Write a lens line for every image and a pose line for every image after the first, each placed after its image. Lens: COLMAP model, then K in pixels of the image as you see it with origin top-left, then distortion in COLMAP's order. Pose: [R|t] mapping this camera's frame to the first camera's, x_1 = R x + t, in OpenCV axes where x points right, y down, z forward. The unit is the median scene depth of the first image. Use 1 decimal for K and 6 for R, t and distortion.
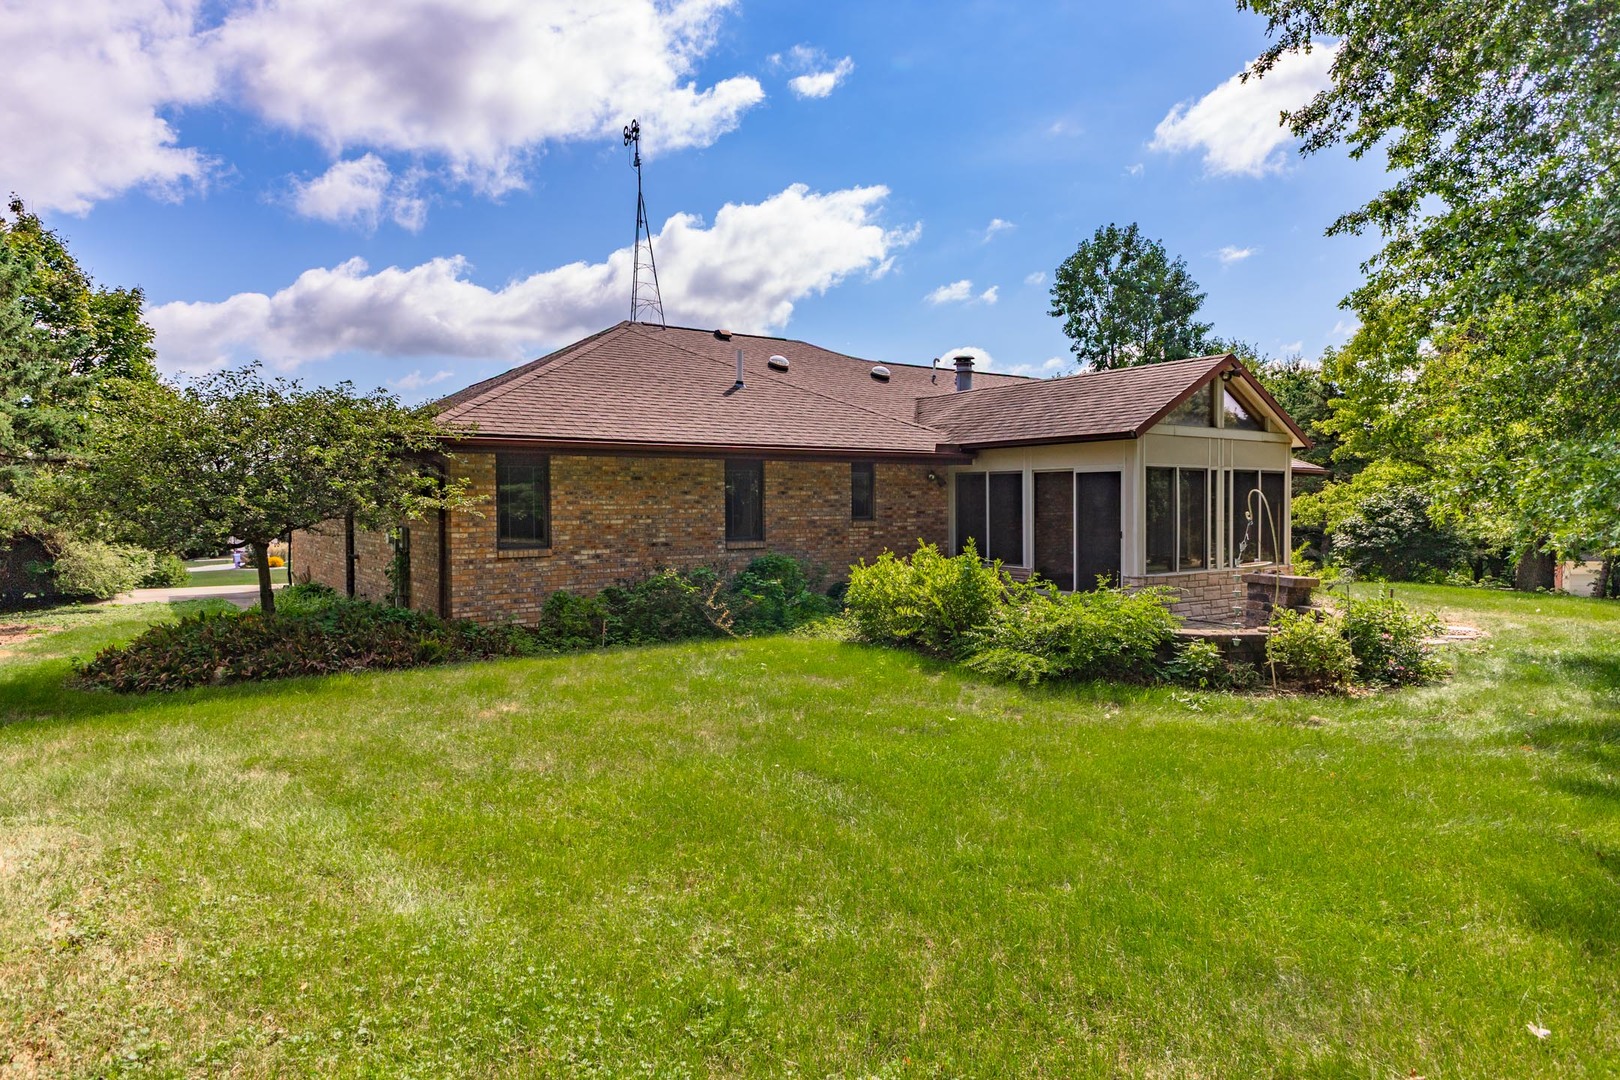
lens RADIAL K [[904.7, 0, 813.2], [0, 904.7, 511.8], [0, 0, 1]] dist [-0.002842, -0.000202]
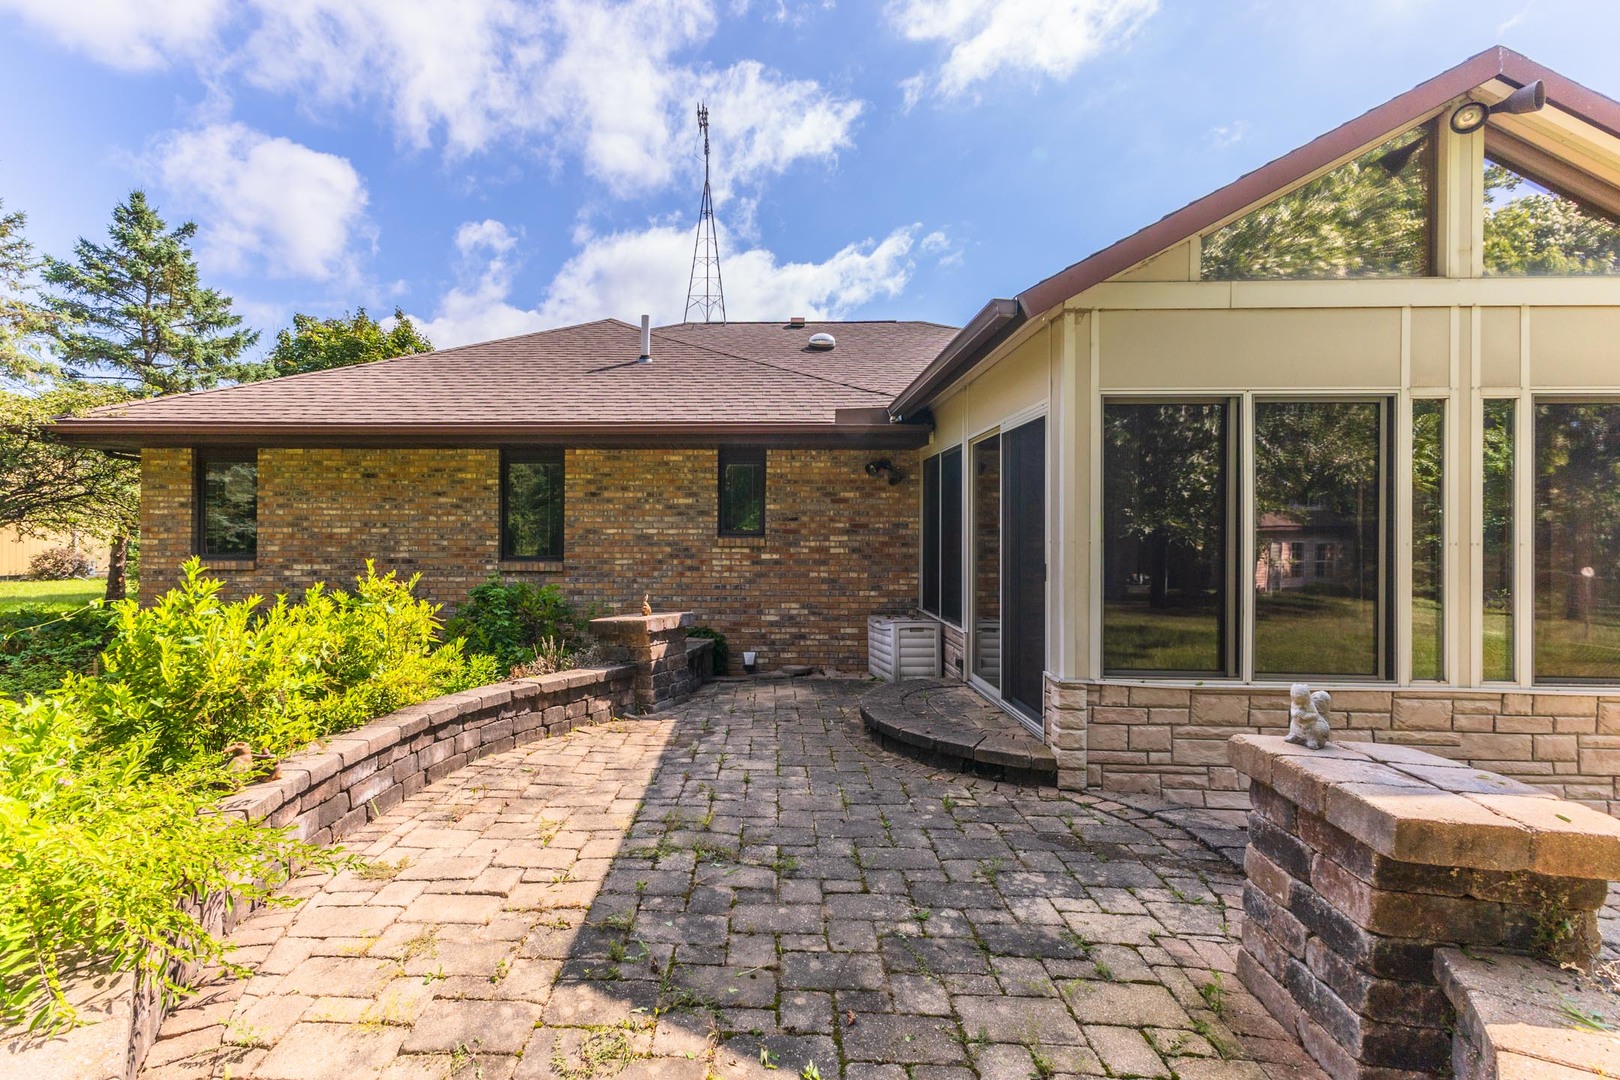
lens RADIAL K [[708.1, 0, 810.0], [0, 708.1, 540.0], [0, 0, 1]] dist [0.001943, 0.000491]
pose [[0.804029, 0.011106, -0.594486, 0.444576], [-0.014550, 0.999894, -0.001000, 0.012892], [0.594411, 0.009454, 0.804106, 0.682243]]
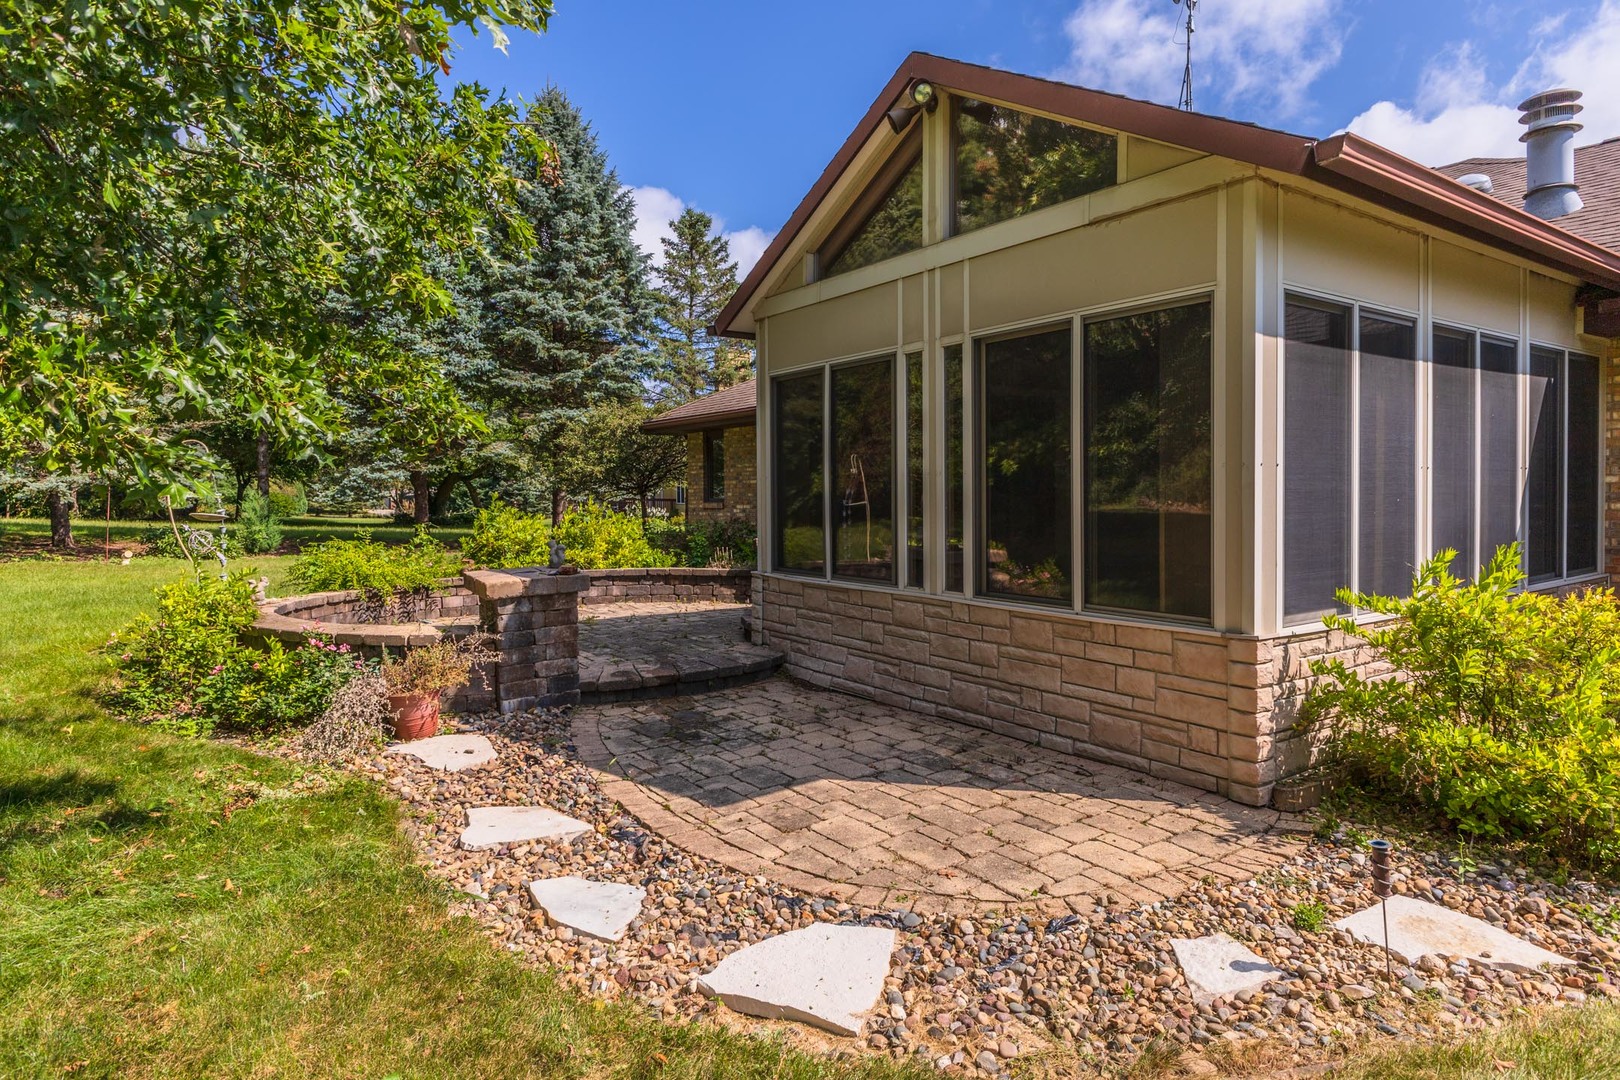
lens RADIAL K [[904.7, 0, 813.2], [0, 904.7, 511.8], [0, 0, 1]] dist [-0.002842, -0.000202]
pose [[0.064562, 0.044018, -0.996942, 0.924766], [0.014534, 0.998879, 0.045044, 0.008274], [0.997808, -0.017398, 0.063850, 0.994177]]
